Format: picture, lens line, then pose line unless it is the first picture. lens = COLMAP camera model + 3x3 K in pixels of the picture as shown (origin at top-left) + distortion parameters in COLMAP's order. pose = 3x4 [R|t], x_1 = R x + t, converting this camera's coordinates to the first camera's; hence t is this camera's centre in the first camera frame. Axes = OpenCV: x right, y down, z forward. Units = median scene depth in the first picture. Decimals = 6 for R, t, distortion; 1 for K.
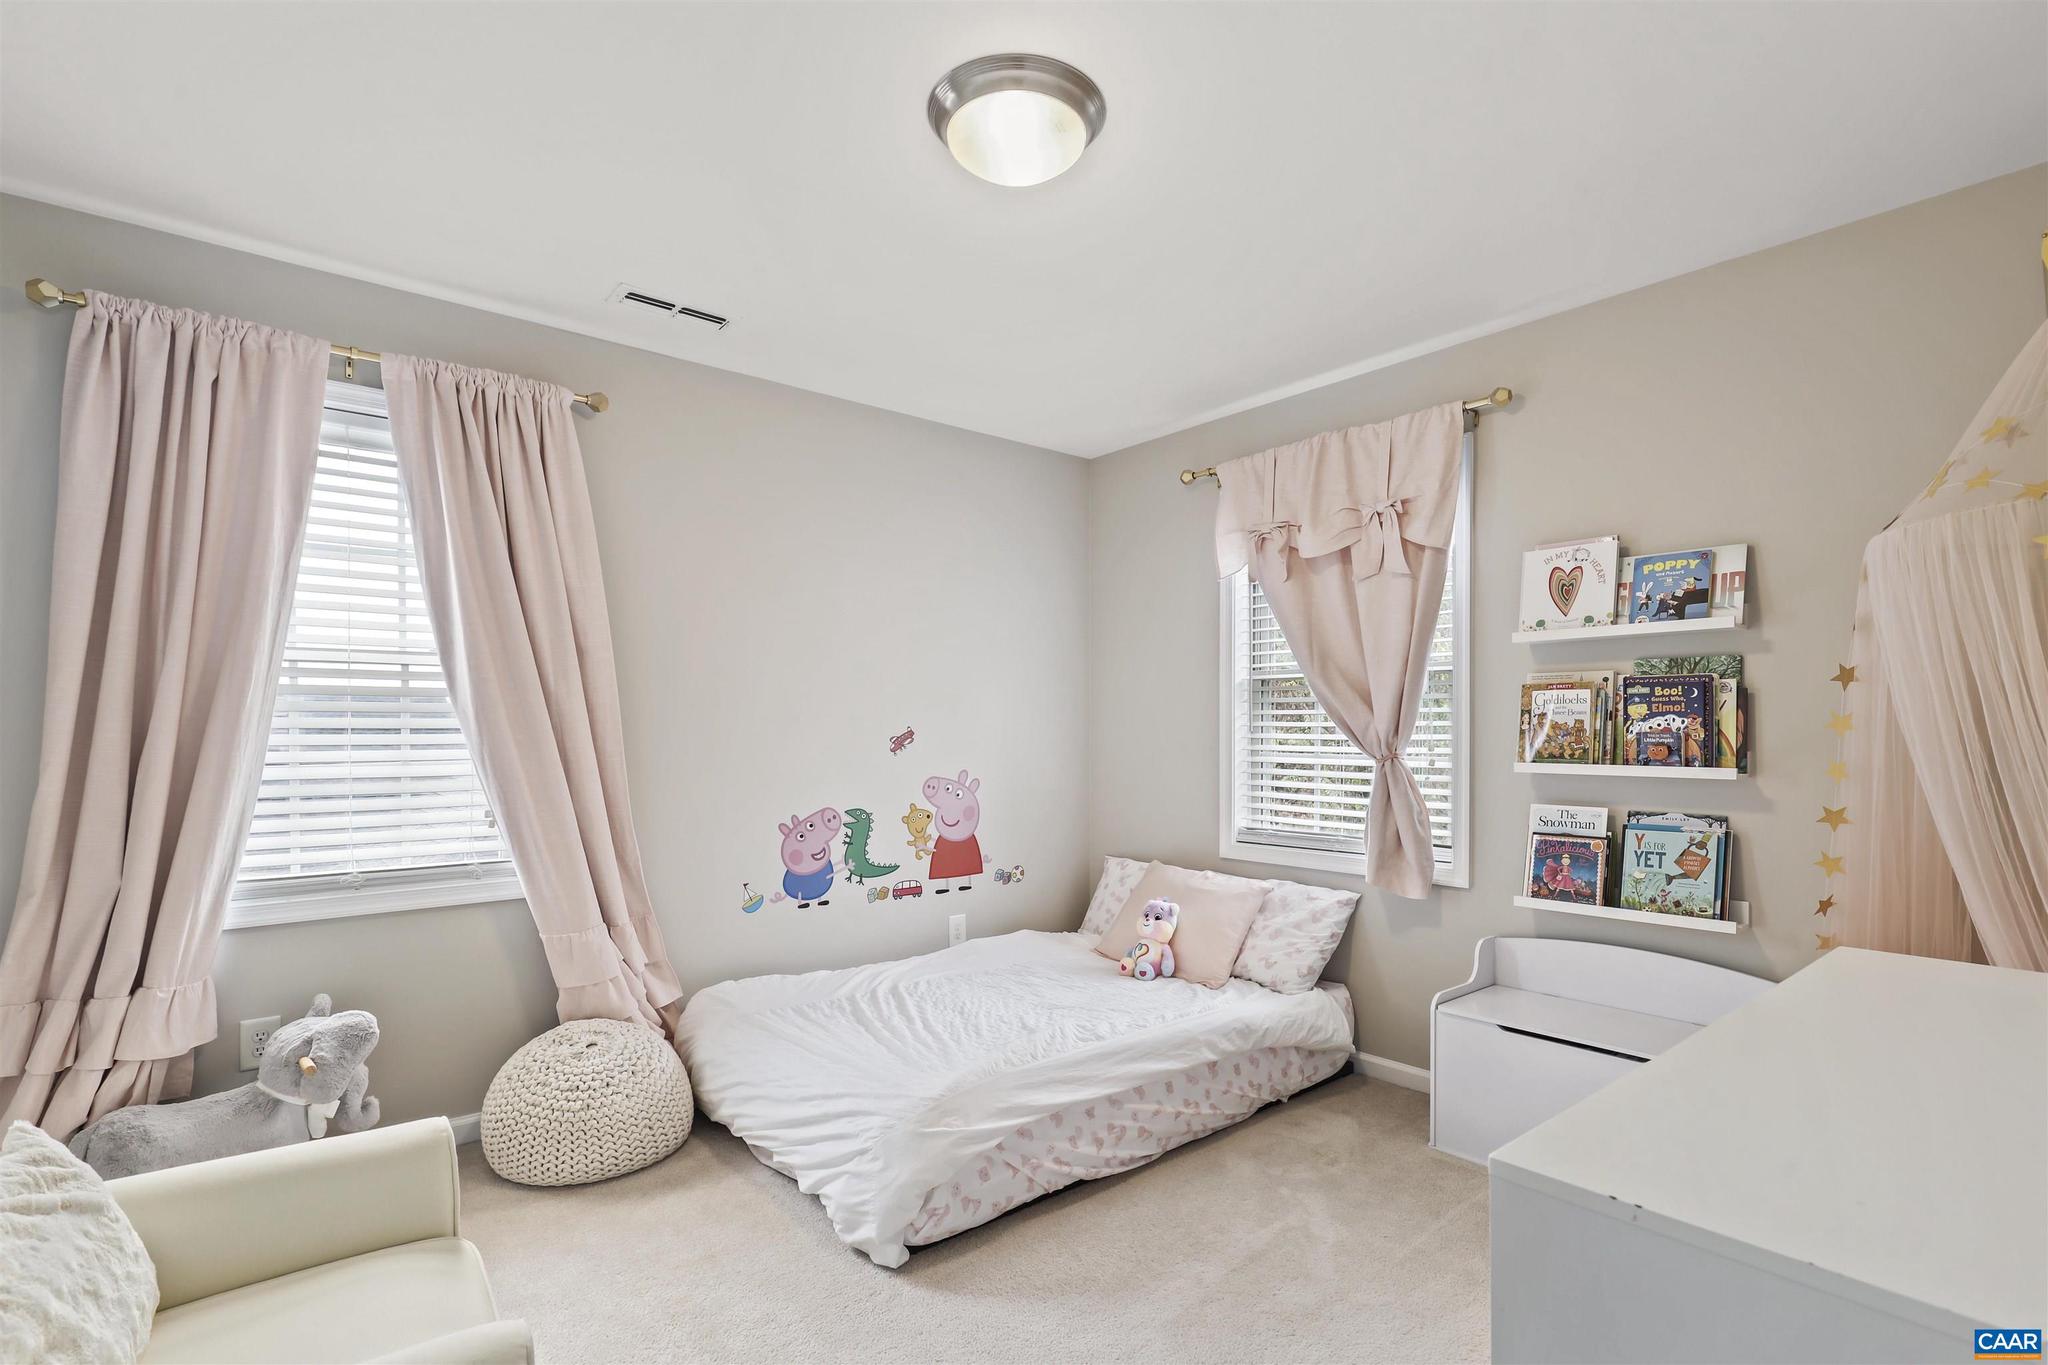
lens RADIAL K [[972.0, 0, 1030.7], [0, 972.0, 733.6], [0, 0, 1]] dist [0.000452, 0.000296]
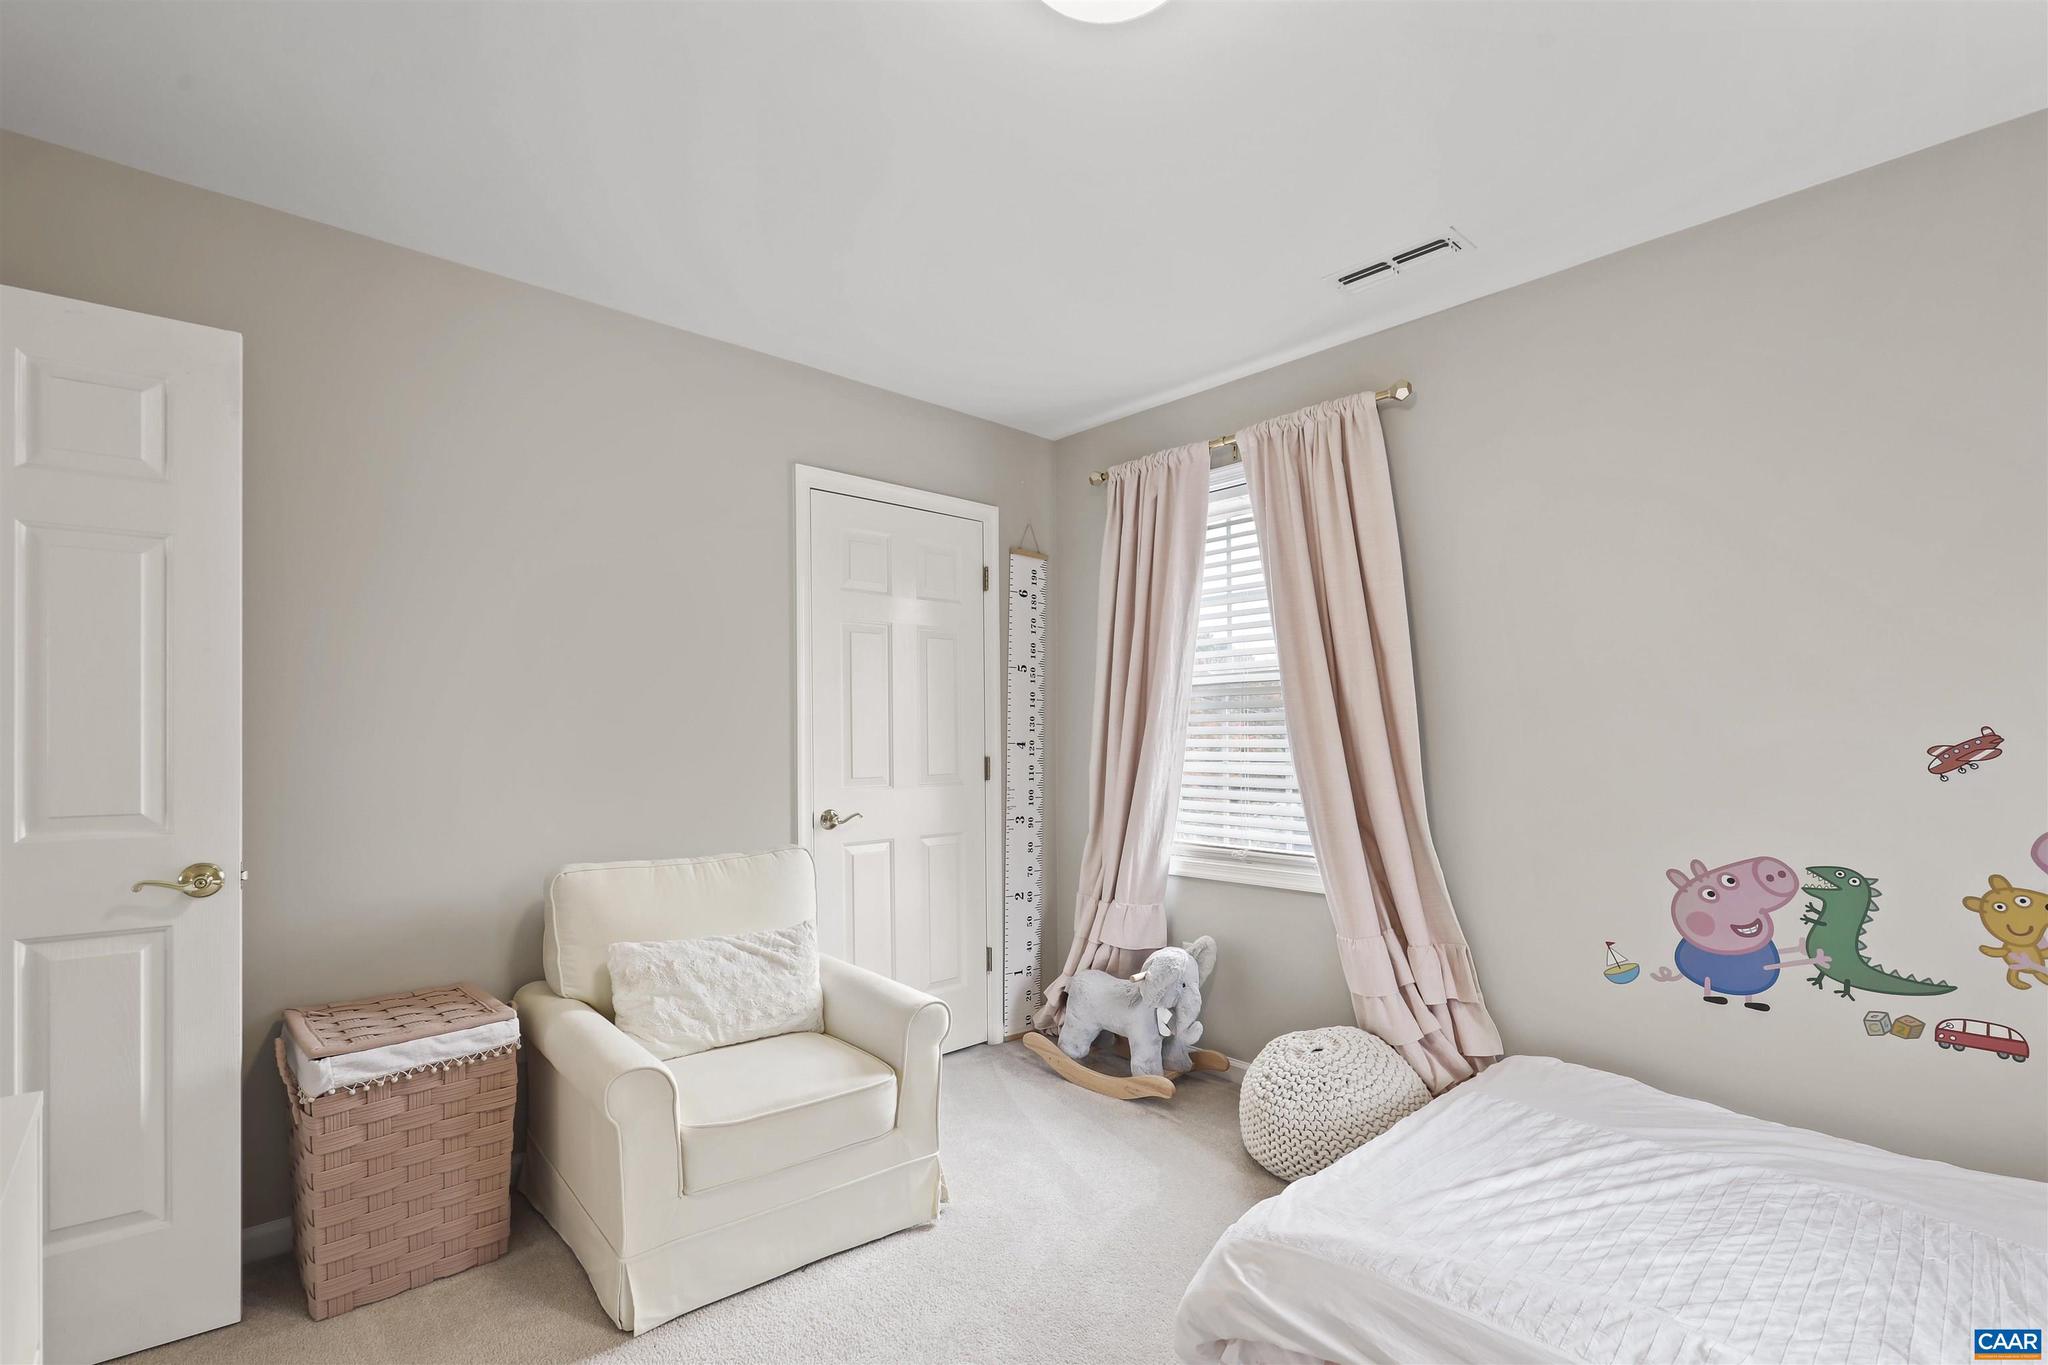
lens RADIAL K [[941.1, 0, 1024.6], [0, 941.1, 737.4], [0, 0, 1]] dist [0.007154, -0.001311]
pose [[0.047612, -0.001066, -0.998865, 0.380119], [-0.001870, 0.999998, -0.001156, 0.000003], [0.998864, 0.001923, 0.047610, 0.489259]]
